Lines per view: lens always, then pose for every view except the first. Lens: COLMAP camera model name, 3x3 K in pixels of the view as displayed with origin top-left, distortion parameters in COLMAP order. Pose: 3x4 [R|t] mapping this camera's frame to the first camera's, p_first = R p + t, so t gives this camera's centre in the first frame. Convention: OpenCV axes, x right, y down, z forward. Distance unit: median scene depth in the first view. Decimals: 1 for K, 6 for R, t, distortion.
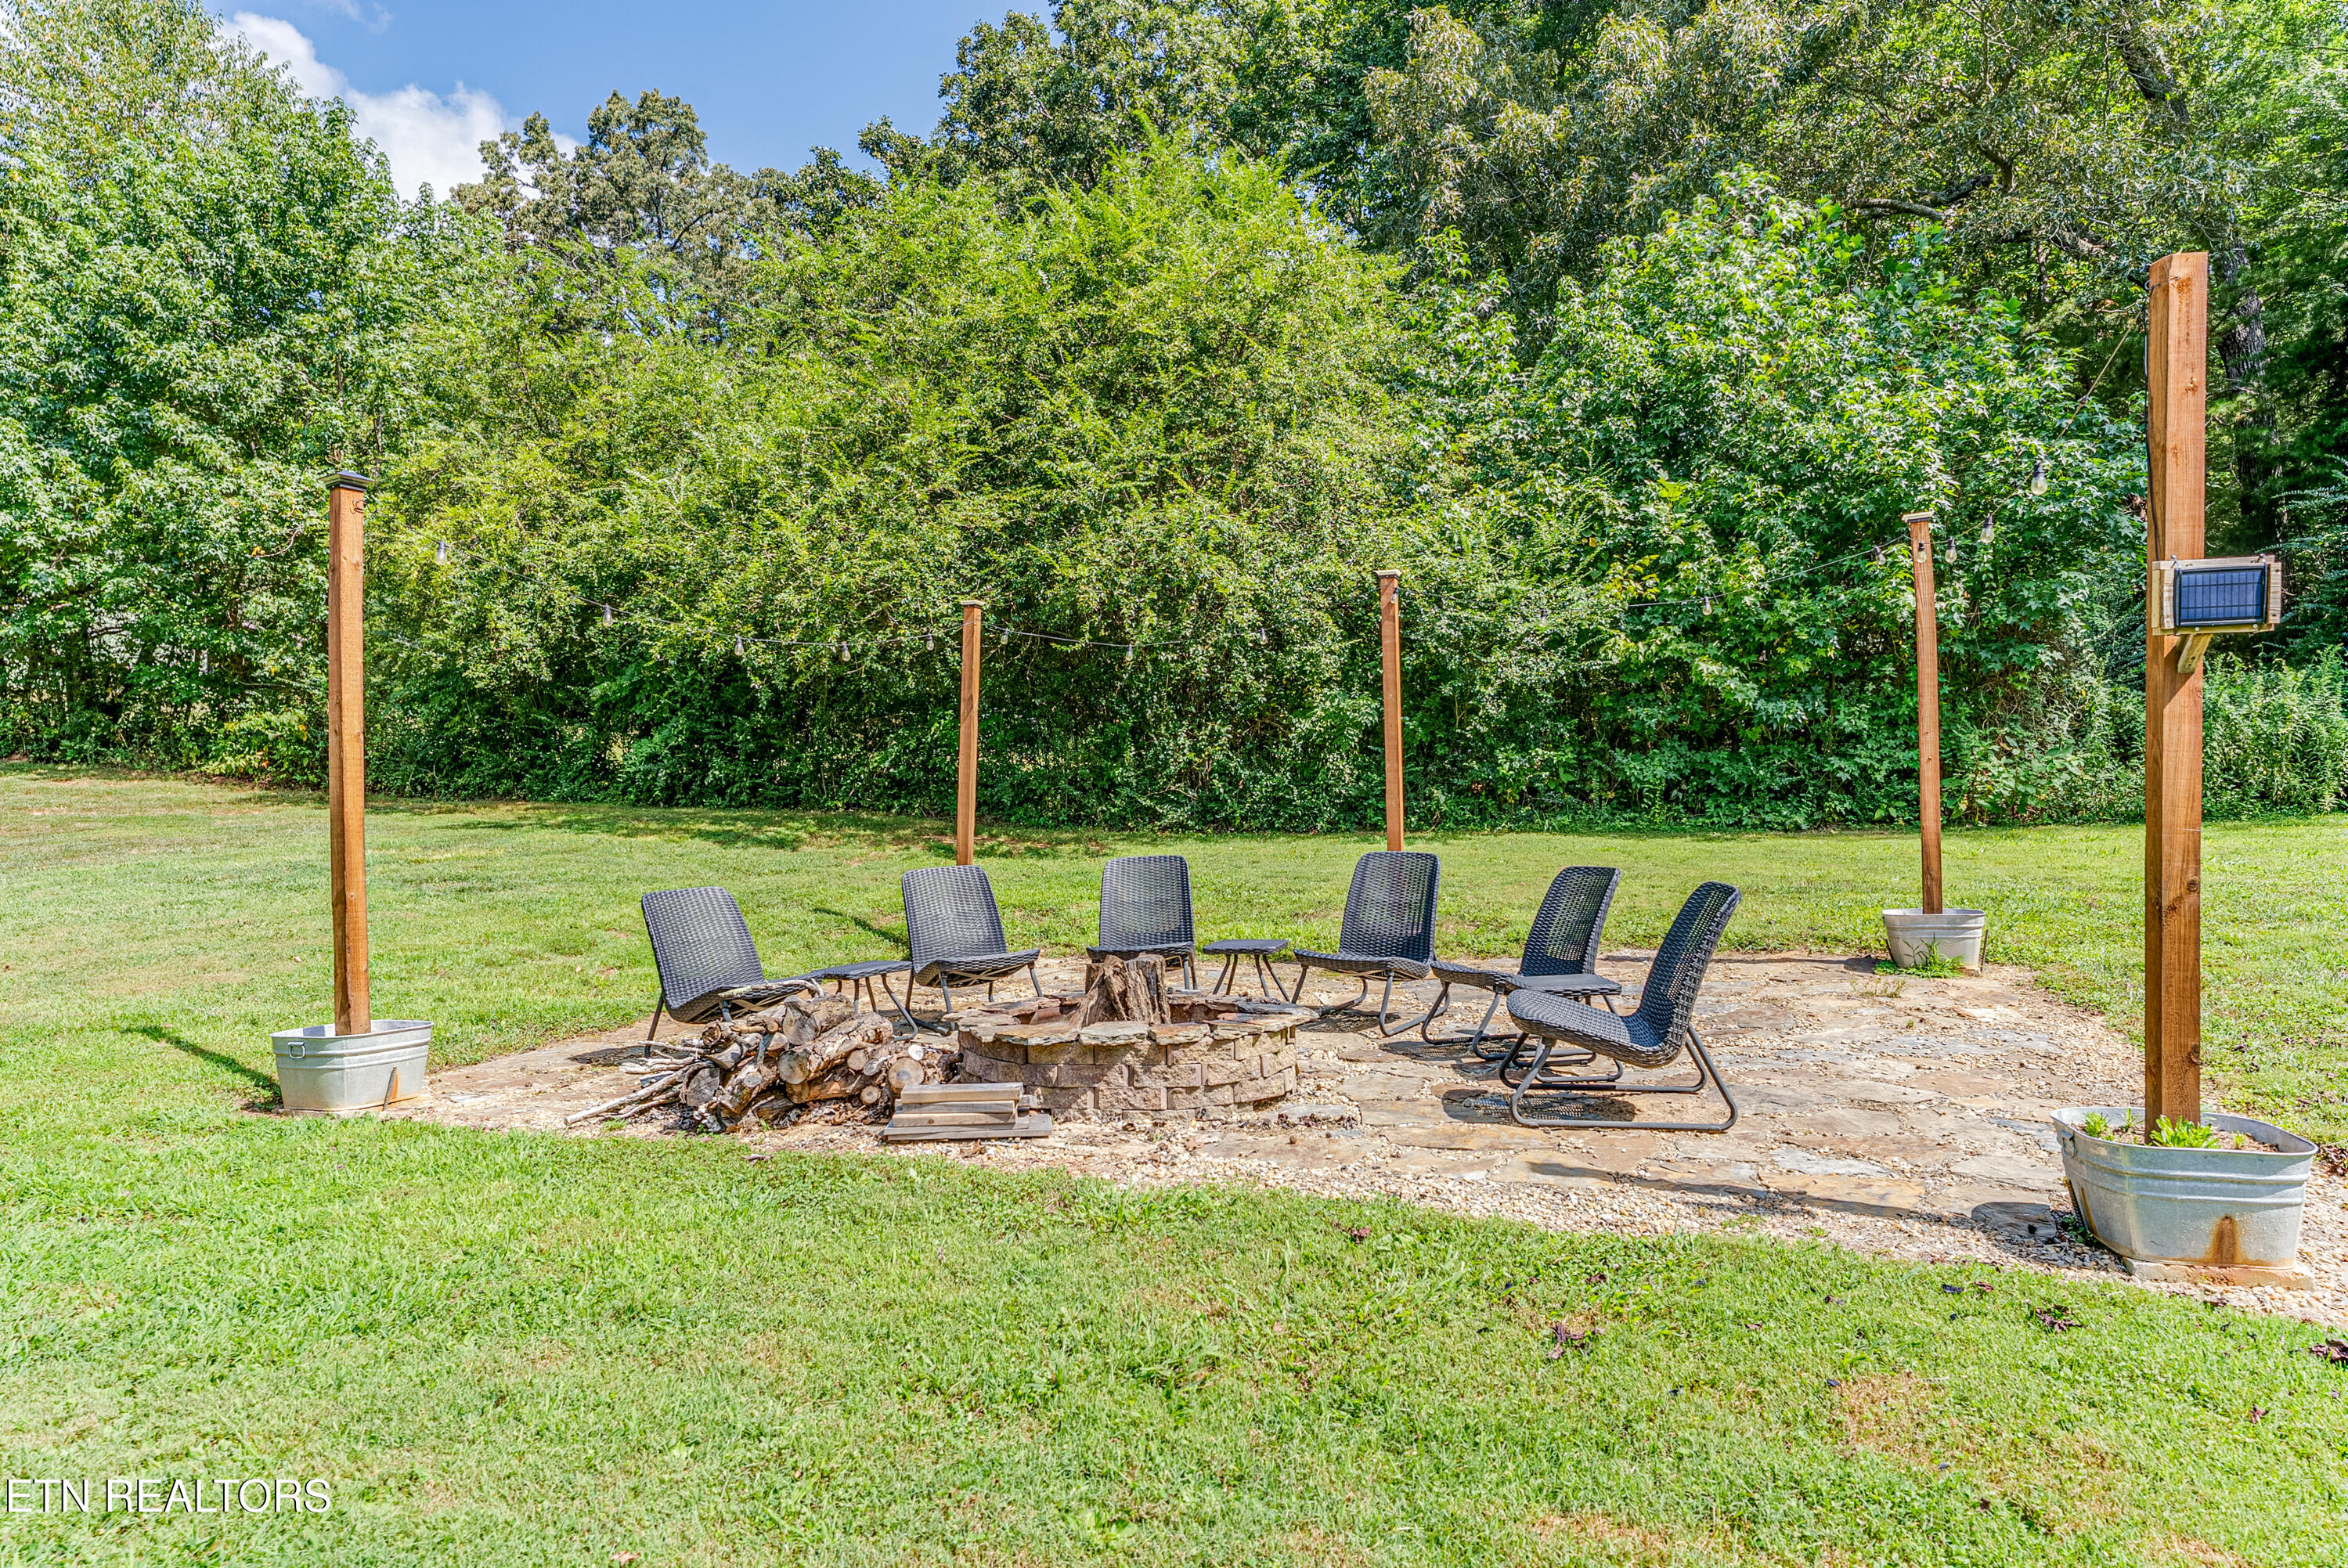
lens RADIAL K [[1625.3, 0, 1109.8], [0, 1625.3, 786.1], [0, 0, 1]] dist [0.050355, -0.000315]
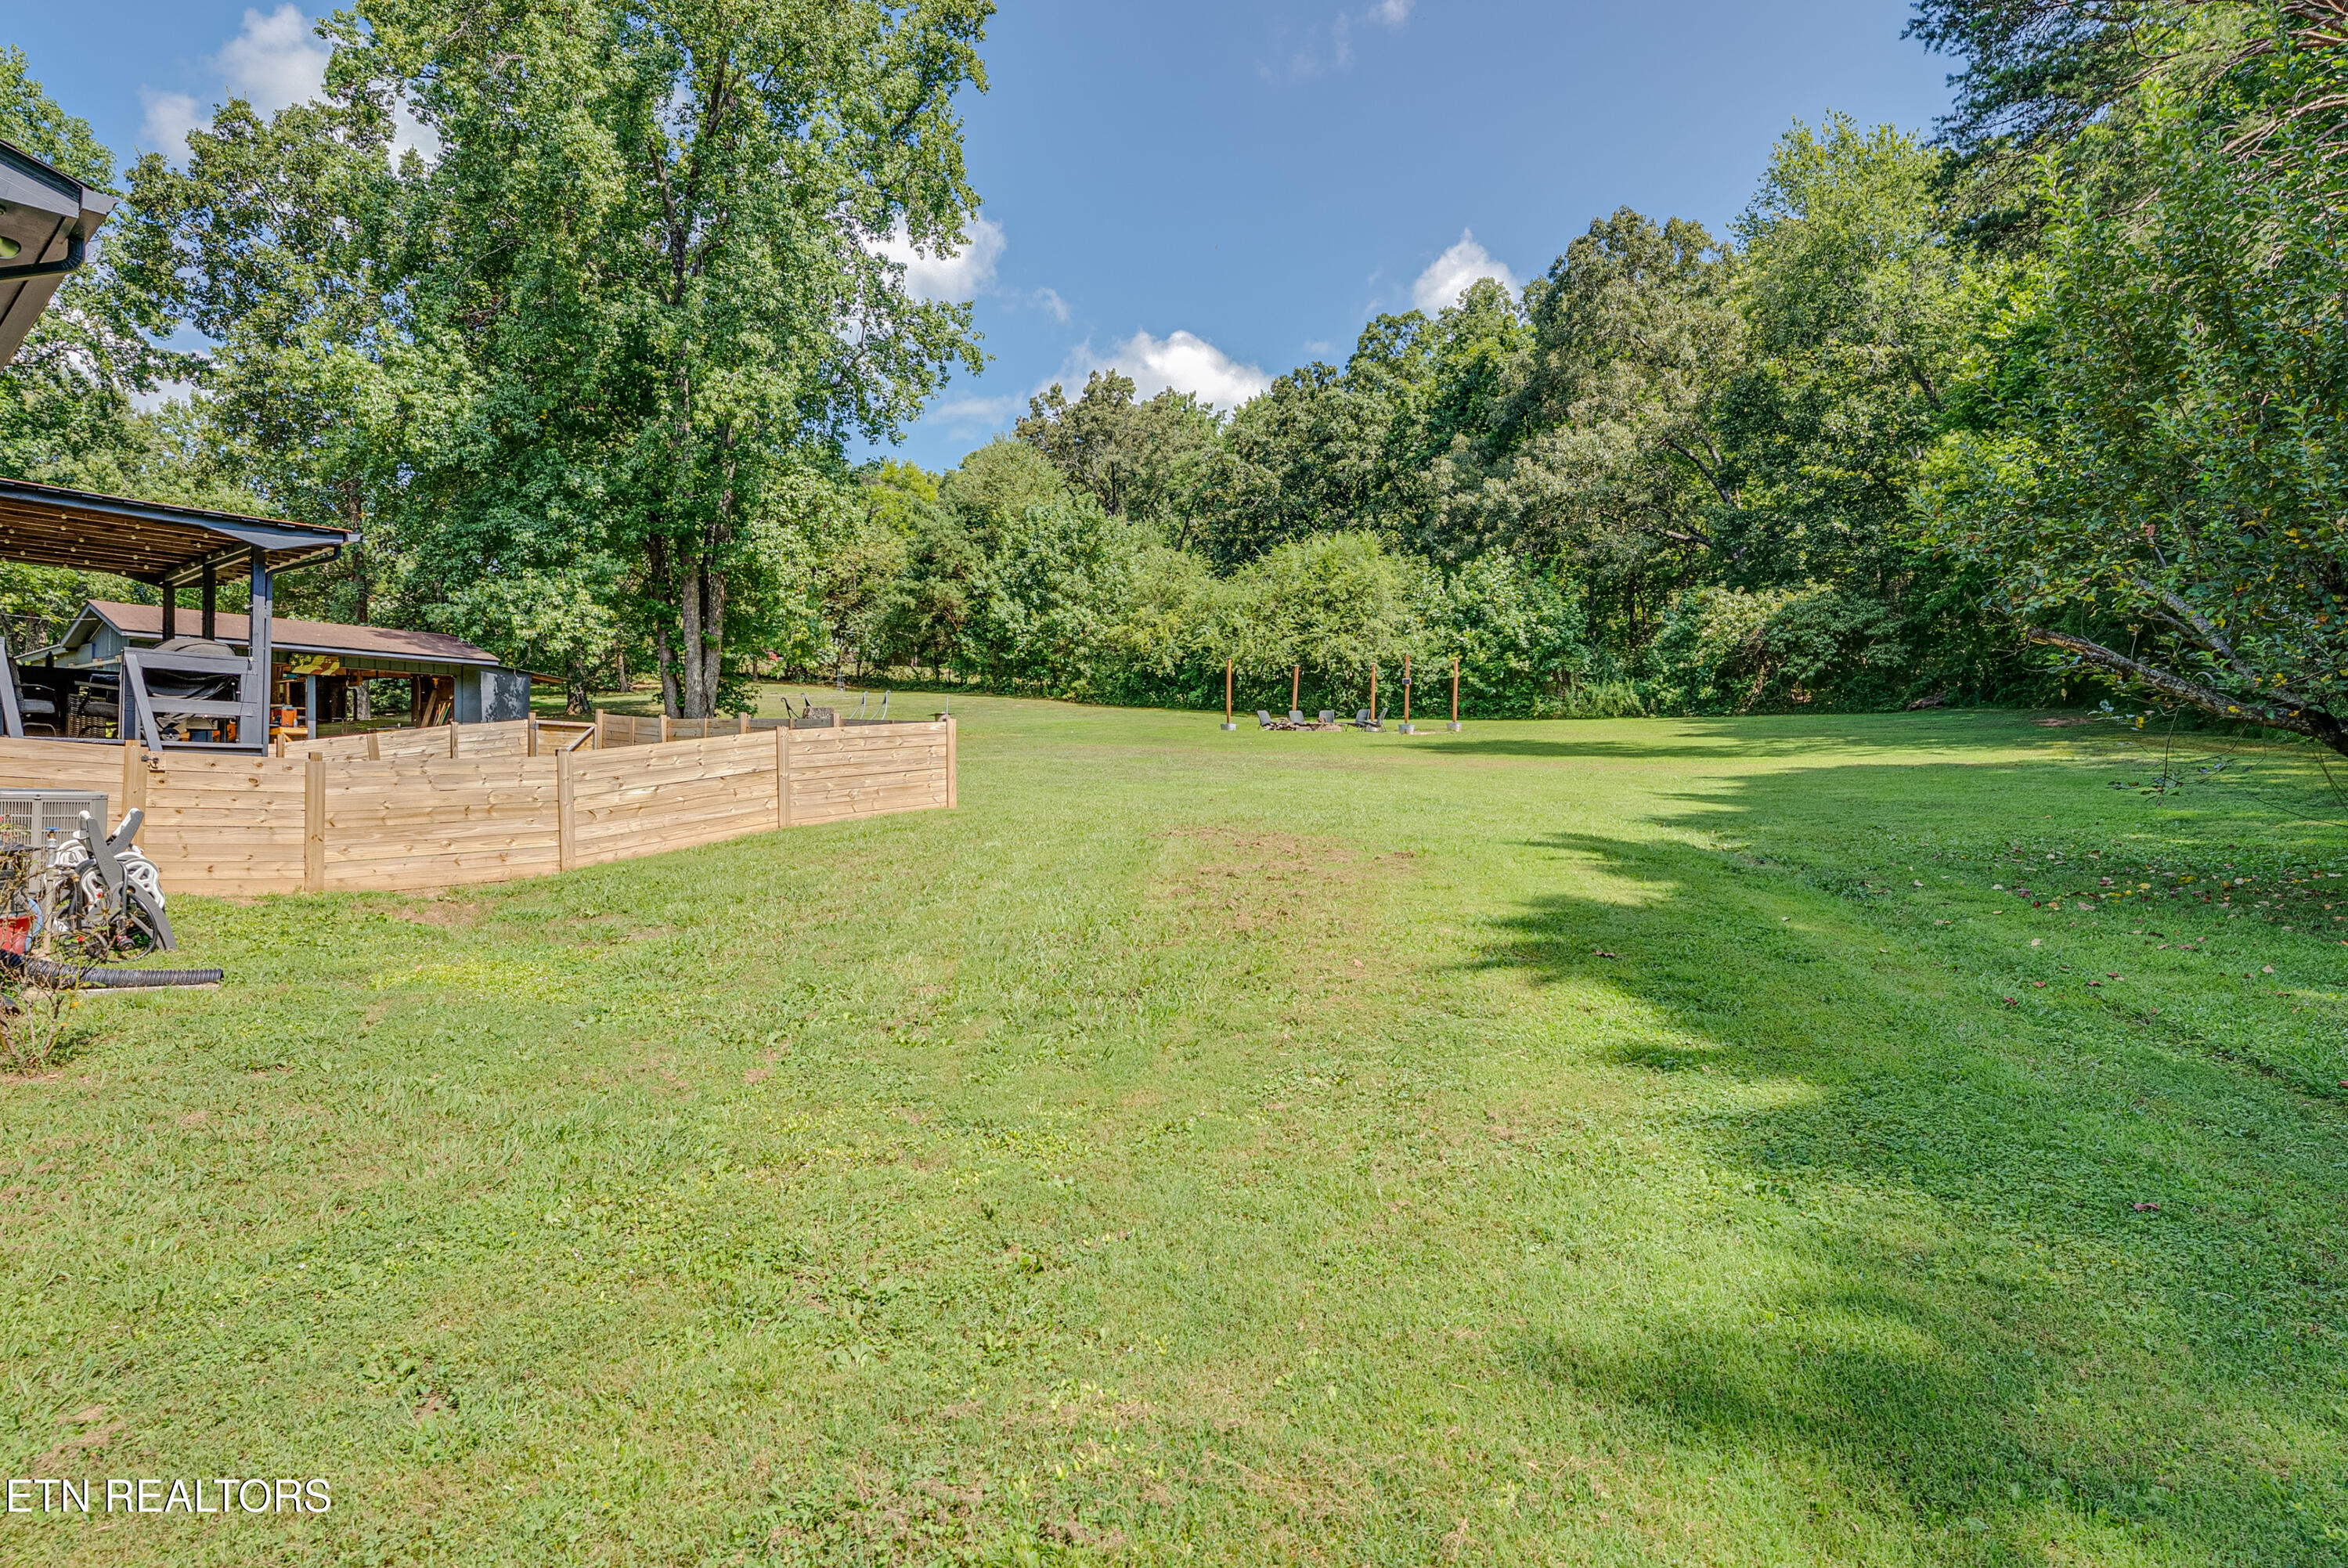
lens RADIAL K [[1178.6, 0, 1163.3], [0, 1178.6, 772.1], [0, 0, 1]] dist [-0.011409, -0.000432]
pose [[0.989008, 0.032489, -0.144248, 0.032480], [-0.027686, 0.998997, 0.035180, 0.073233], [0.145246, -0.030800, 0.988916, -1.914740]]
